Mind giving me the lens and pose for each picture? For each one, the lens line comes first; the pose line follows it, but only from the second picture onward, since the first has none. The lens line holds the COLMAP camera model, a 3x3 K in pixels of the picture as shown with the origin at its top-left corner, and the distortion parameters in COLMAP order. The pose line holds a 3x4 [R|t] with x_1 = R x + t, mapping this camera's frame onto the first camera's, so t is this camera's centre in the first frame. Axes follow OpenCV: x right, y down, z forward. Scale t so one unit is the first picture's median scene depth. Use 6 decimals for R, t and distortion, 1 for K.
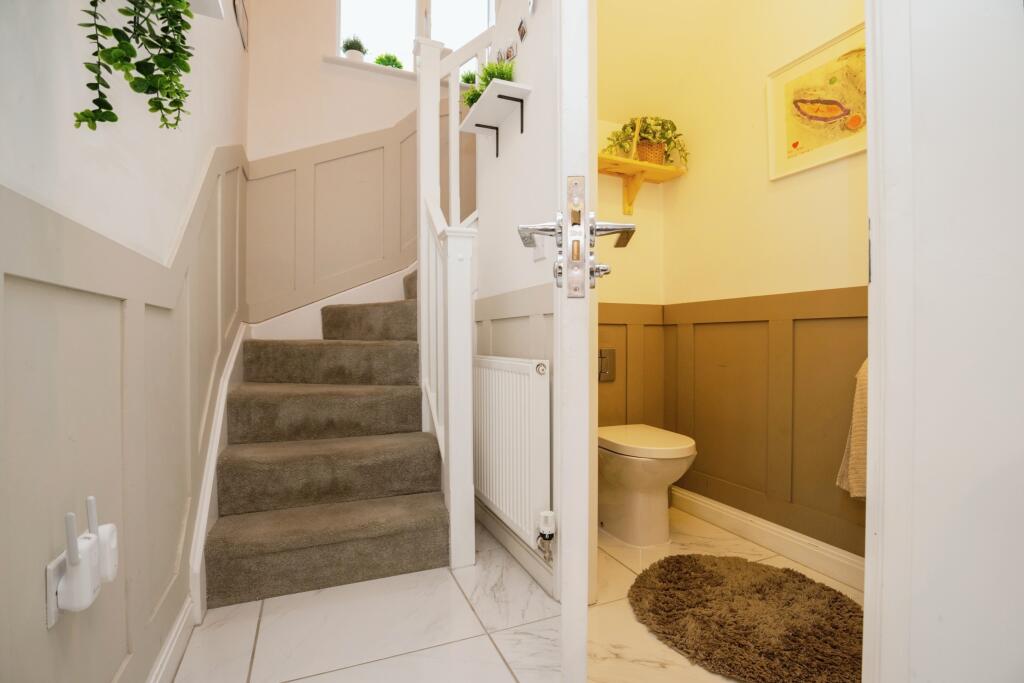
lens RADIAL K [[471.8, 0, 510.4], [0, 471.8, 340.7], [0, 0, 1]] dist [-0.033982, -0.000078]
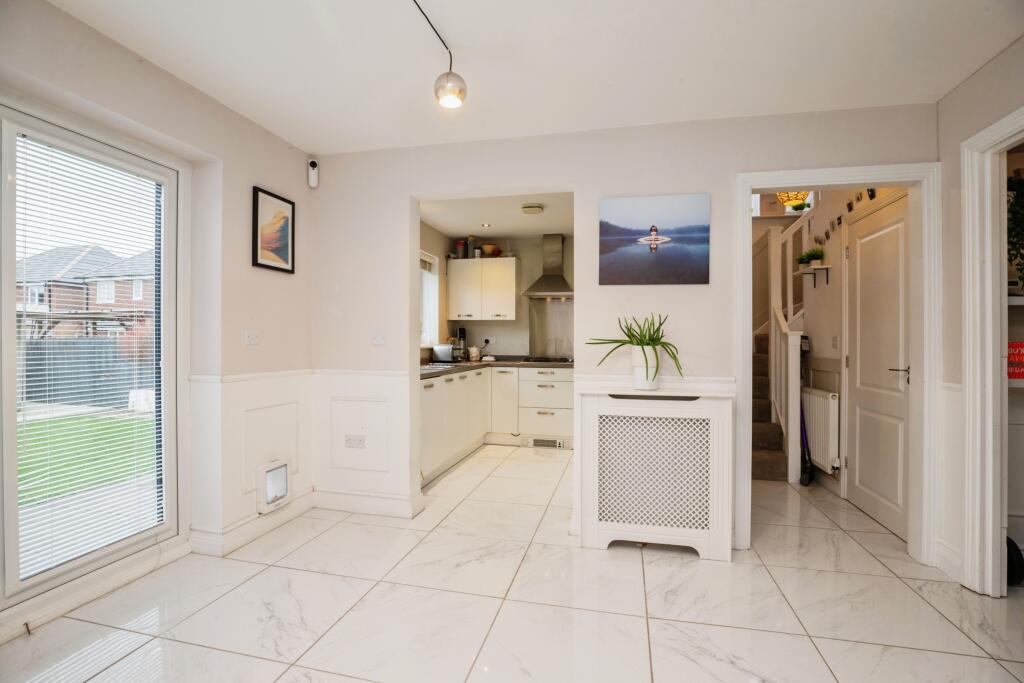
lens RADIAL K [[471.8, 0, 509.9], [0, 471.8, 343.6], [0, 0, 1]] dist [-0.033982, -0.000078]
pose [[0.804769, 0.003158, -0.593580, 0.106496], [-0.000597, 0.999990, 0.004511, -0.168596], [0.593588, -0.003276, 0.804763, -1.421790]]
